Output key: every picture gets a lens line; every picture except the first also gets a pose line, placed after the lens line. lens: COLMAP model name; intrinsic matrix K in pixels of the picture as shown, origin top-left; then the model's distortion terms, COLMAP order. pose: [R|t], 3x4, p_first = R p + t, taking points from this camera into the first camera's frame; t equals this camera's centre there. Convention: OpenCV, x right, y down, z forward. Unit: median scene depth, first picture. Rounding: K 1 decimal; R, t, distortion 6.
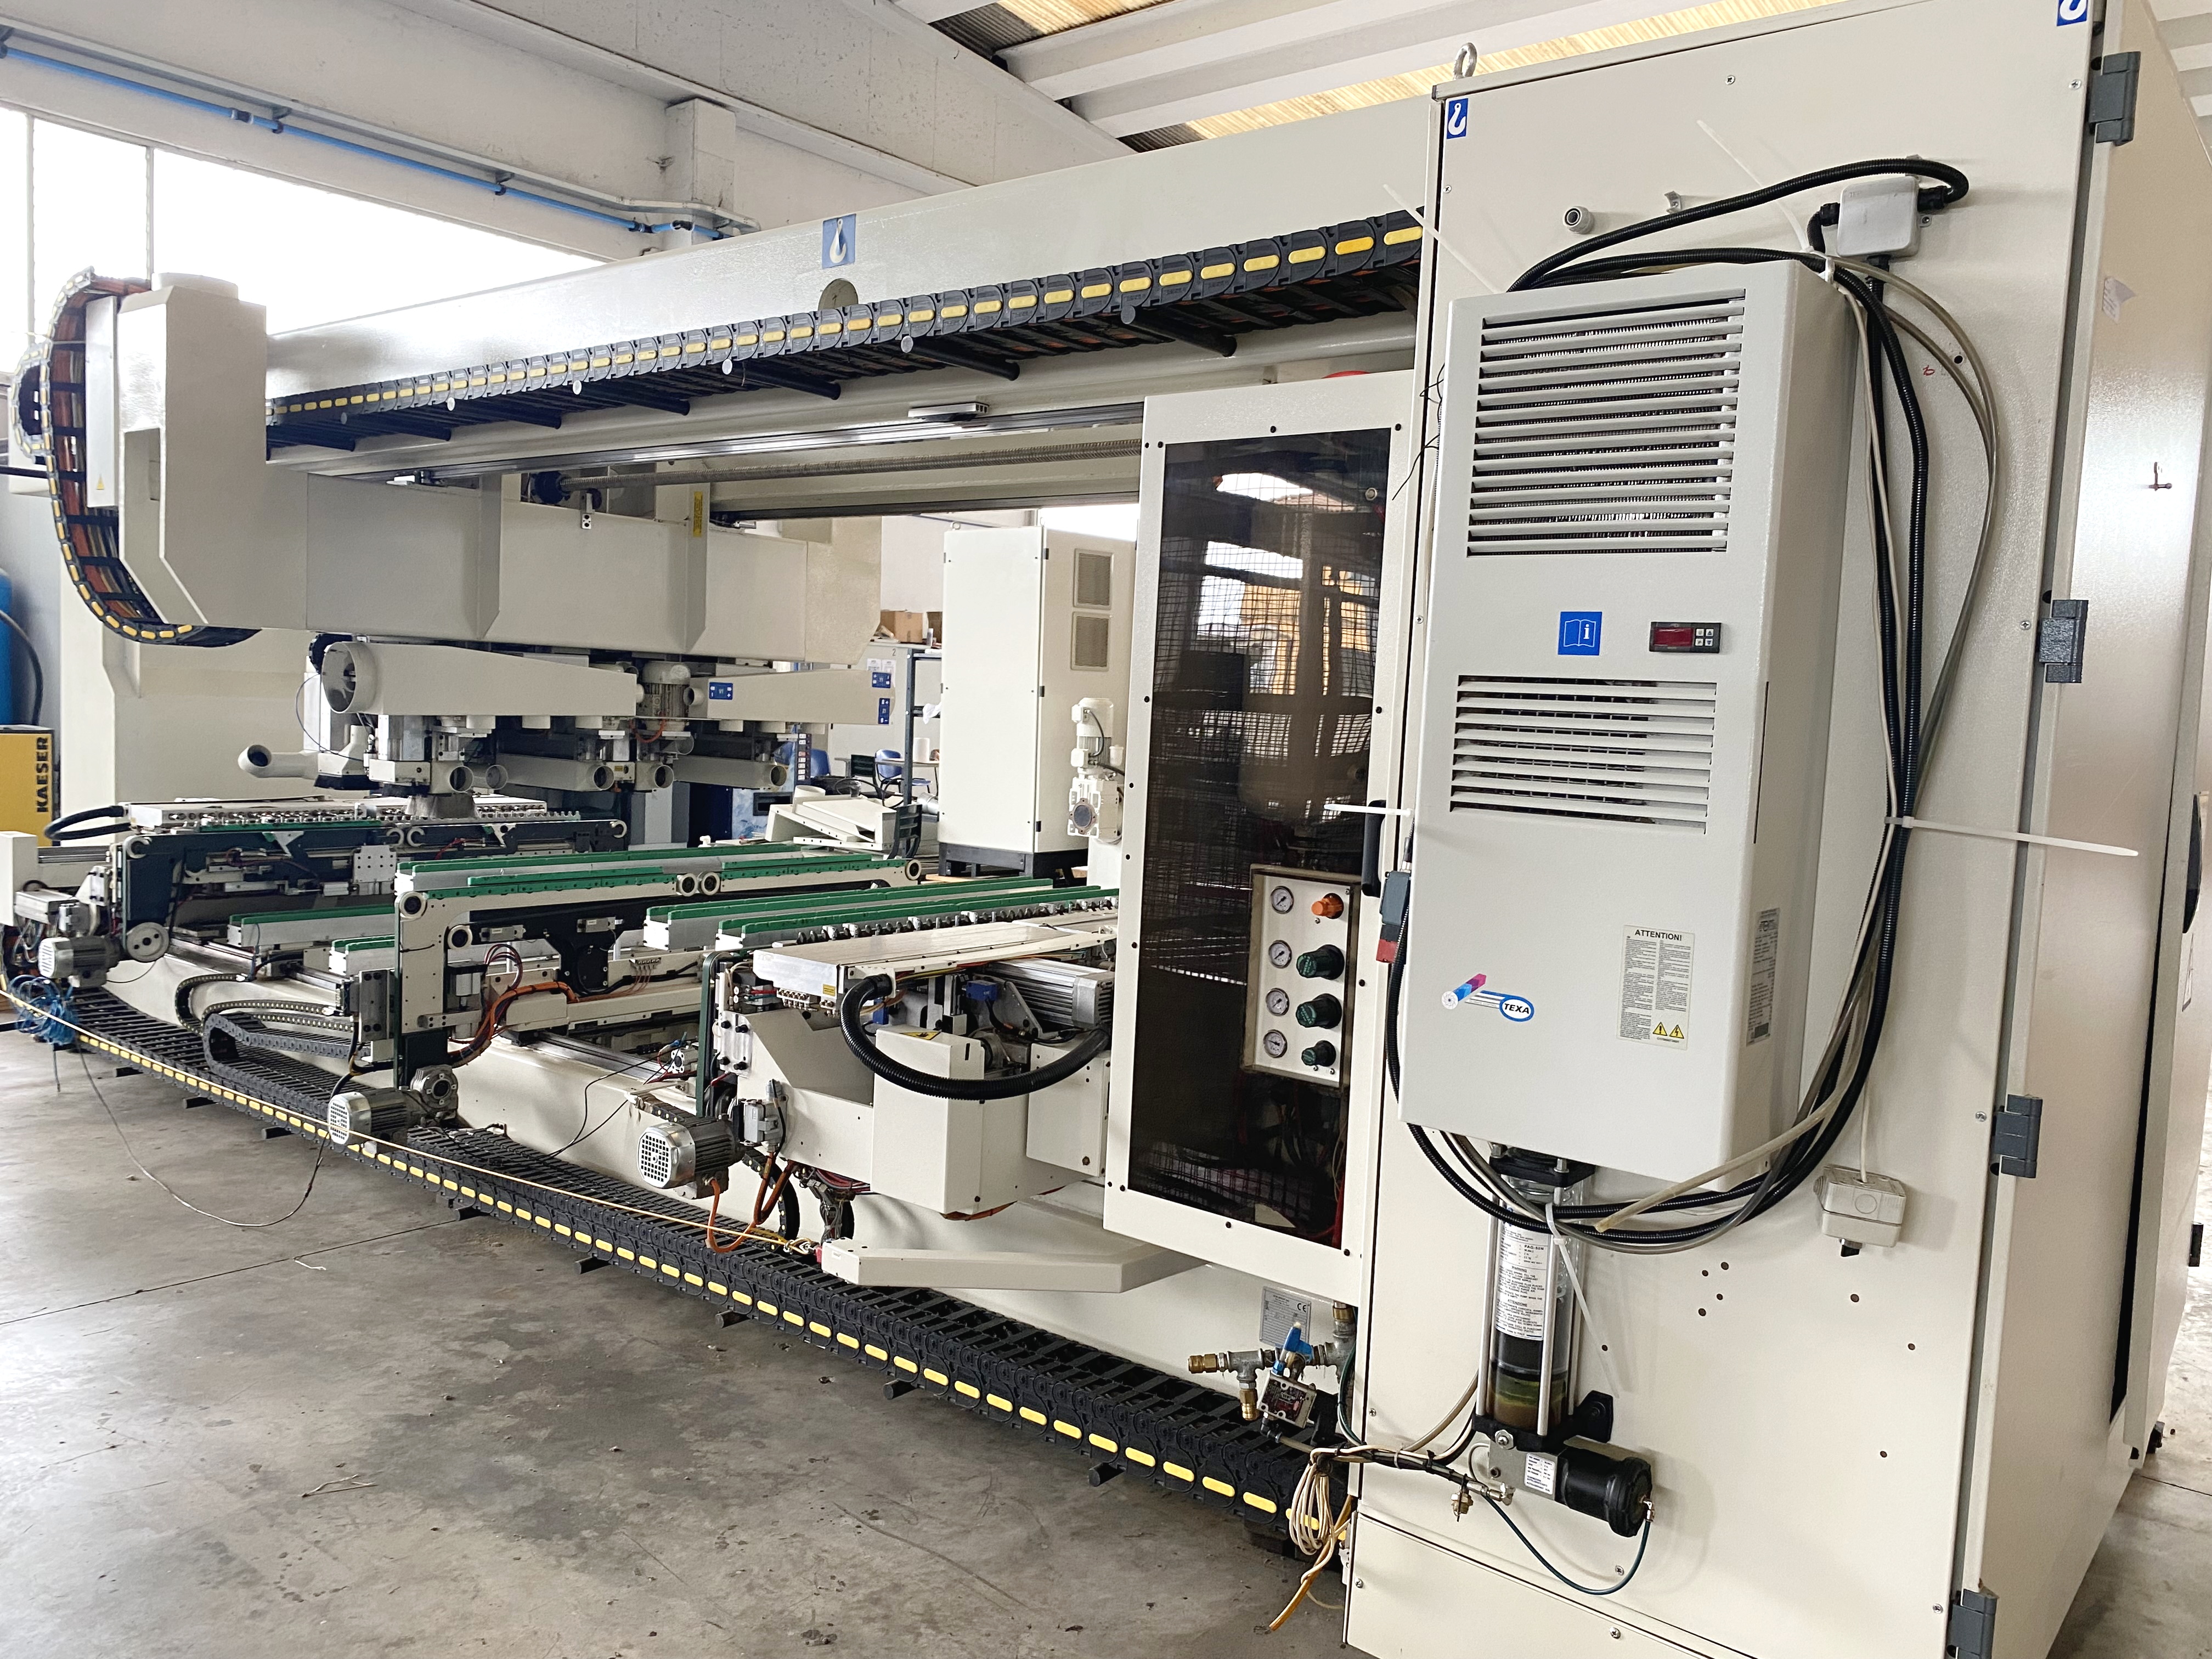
lens RADIAL K [[1712.7, 0, 1106.0], [0, 1712.7, 829.5], [0, 0, 1]] dist [0.005309, -0.002692]
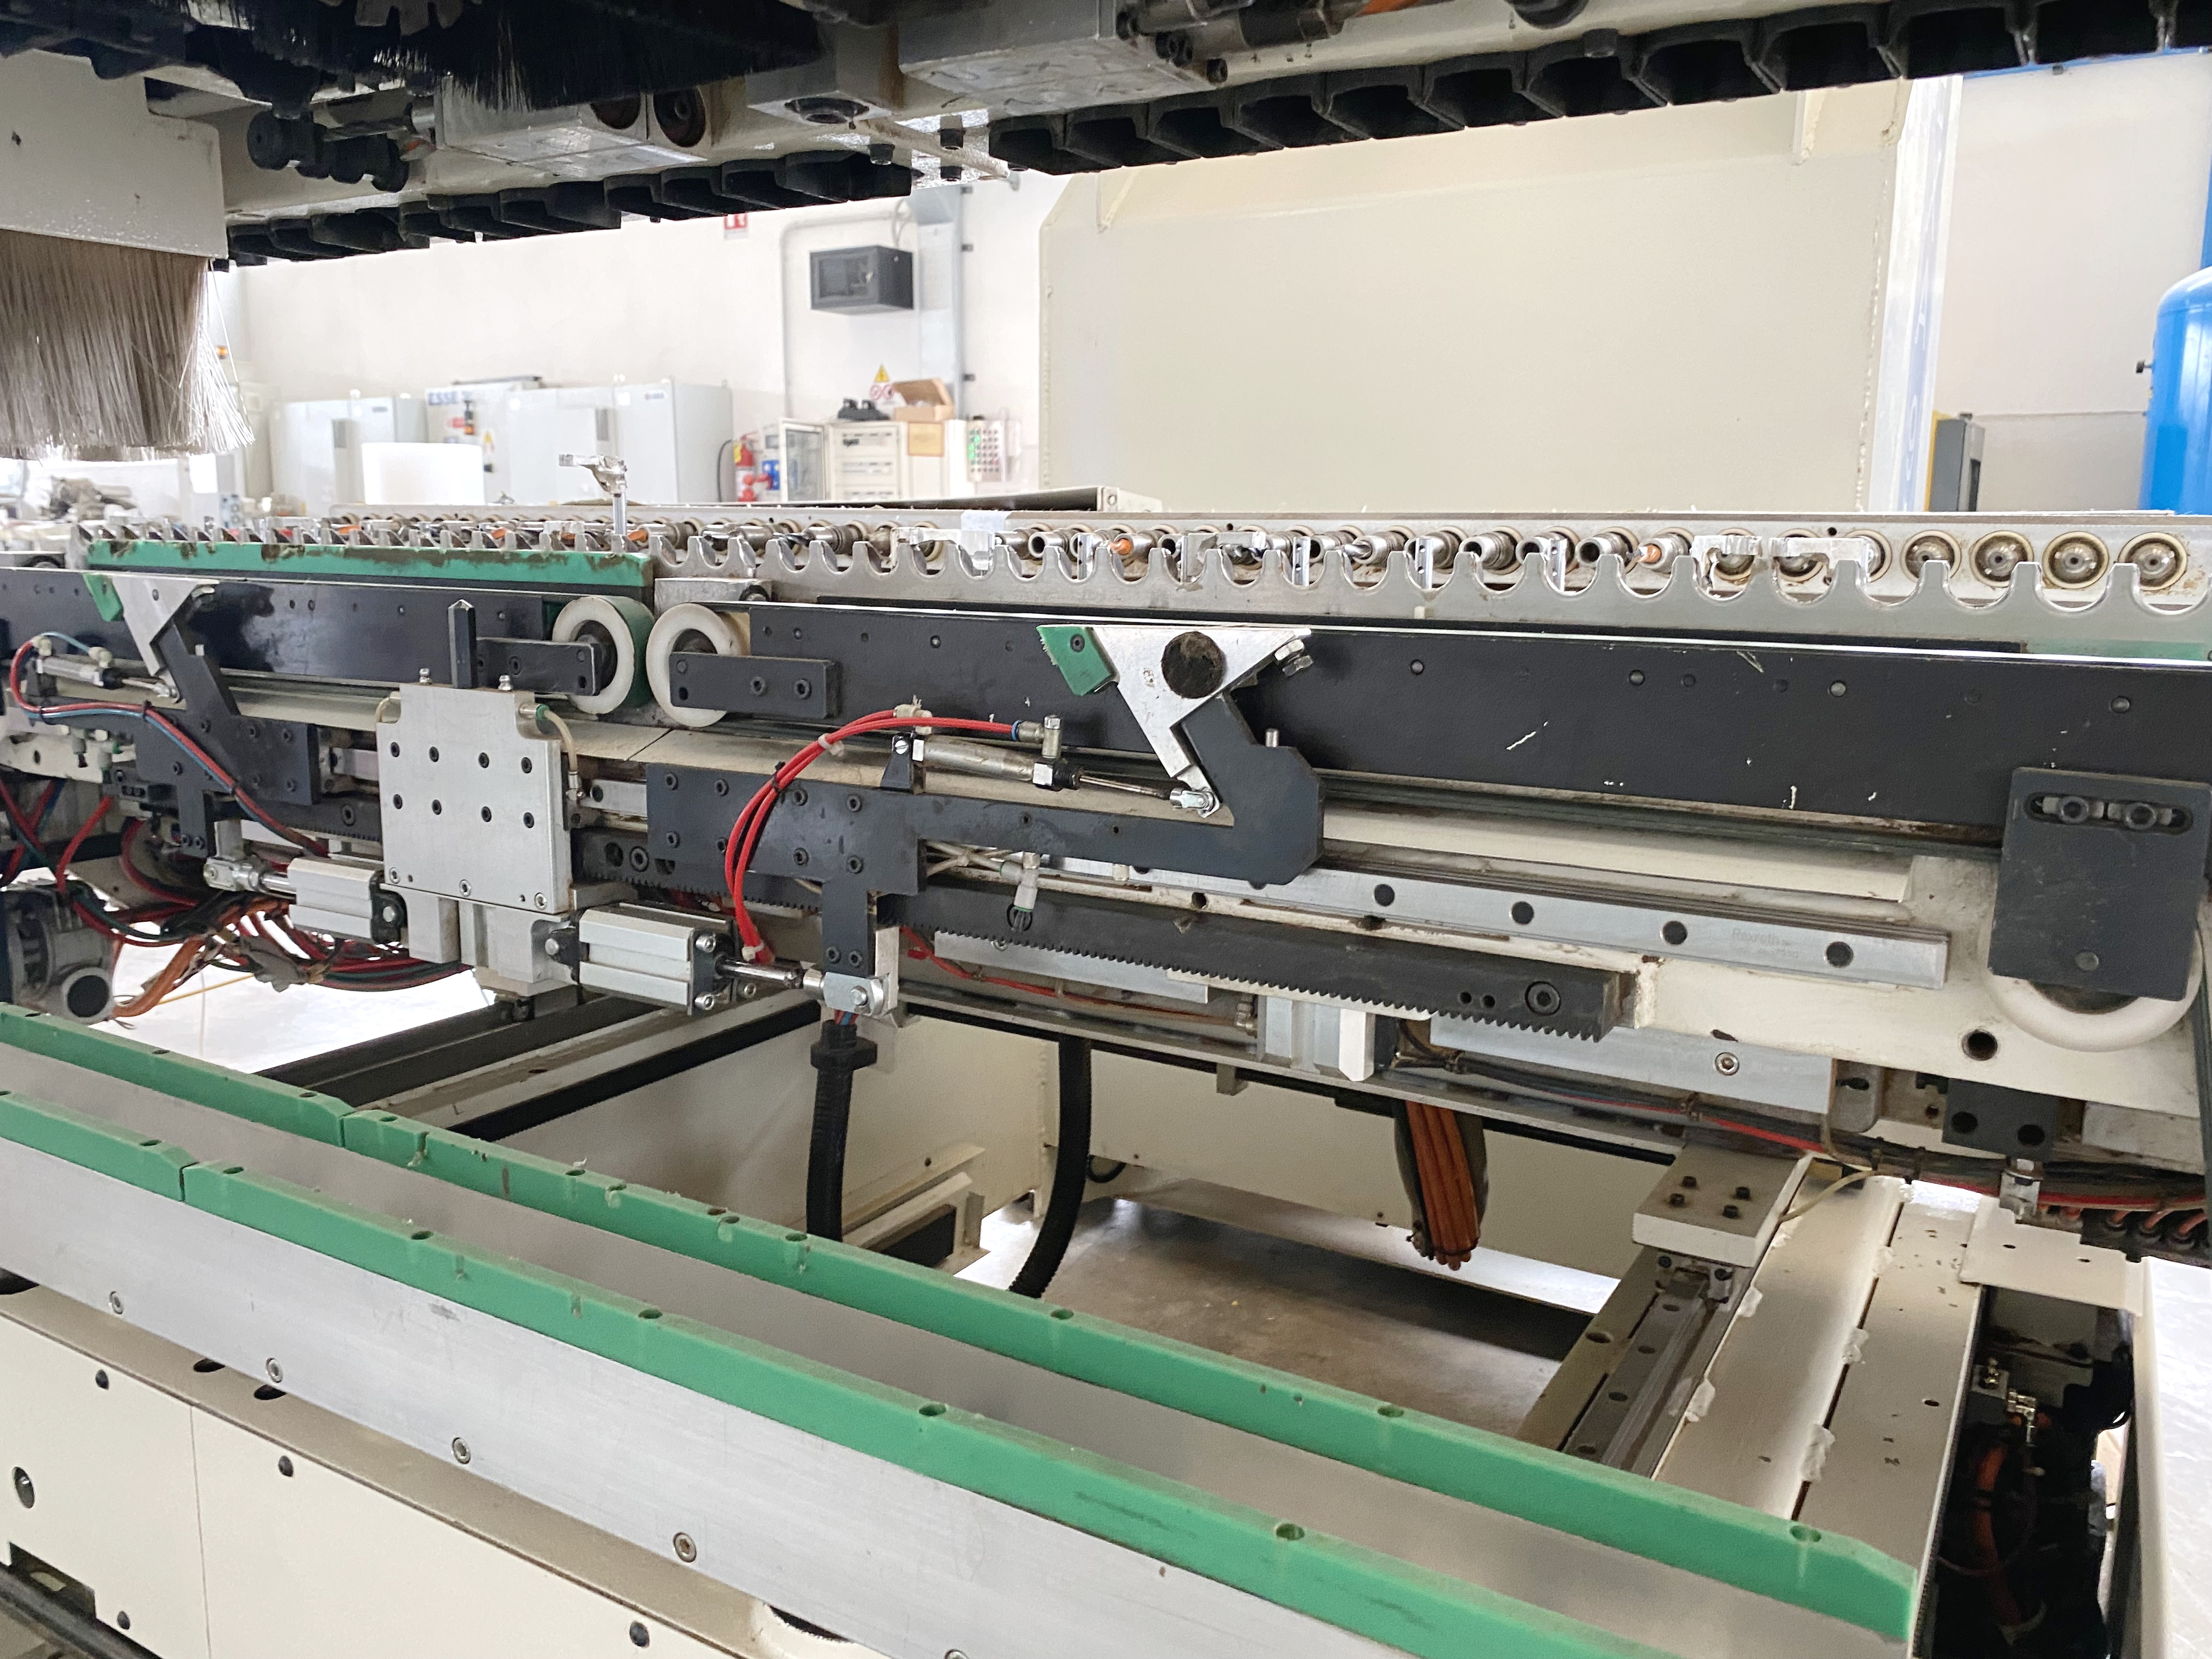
lens RADIAL K [[1691.0, 0, 1073.4], [0, 1691.0, 821.4], [0, 0, 1]] dist [0.027735, -0.004035]
pose [[0.130113, 0.125424, -0.983534, -0.256420], [-0.081641, 0.989953, 0.115443, -0.002594], [0.988132, 0.065276, 0.139046, 1.075659]]
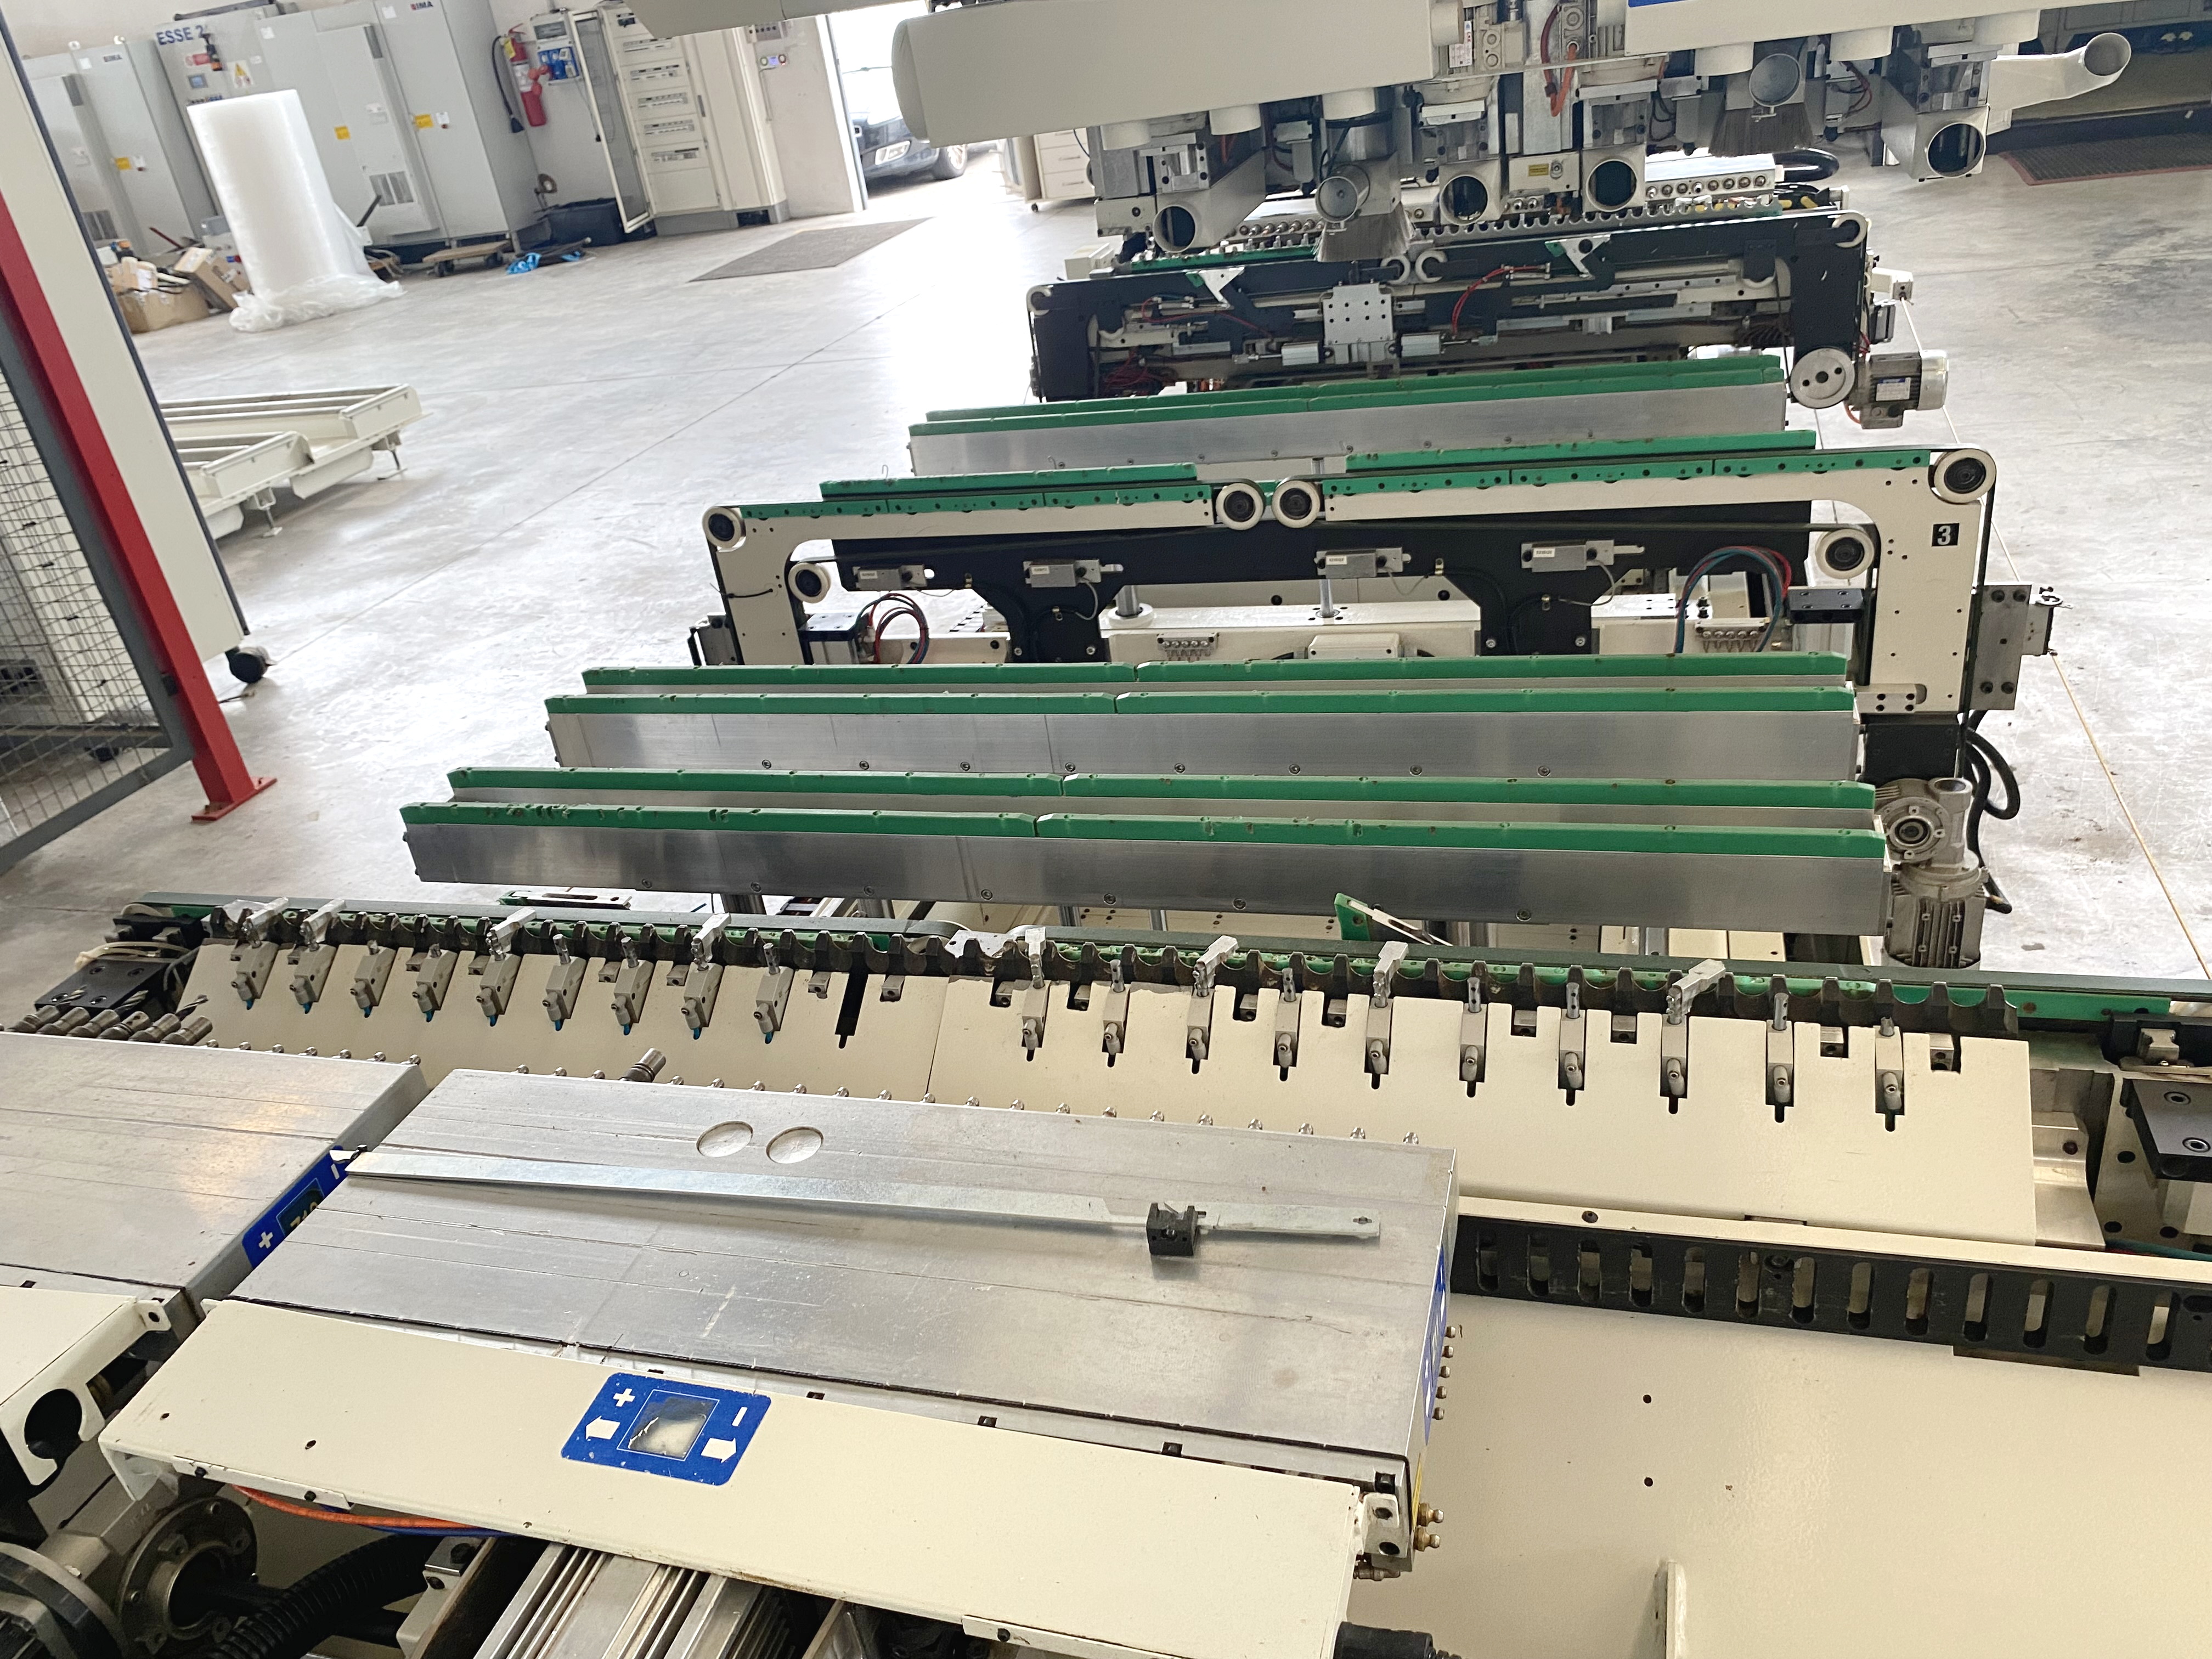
lens RADIAL K [[1712.7, 0, 1106.0], [0, 1712.7, 829.5], [0, 0, 1]] dist [0.005309, -0.002692]
pose [[0.388111, 0.337997, -0.857396, 0.166011], [0.080690, 0.914287, 0.396950, -0.069576], [0.918073, -0.223244, 0.327572, 0.679804]]
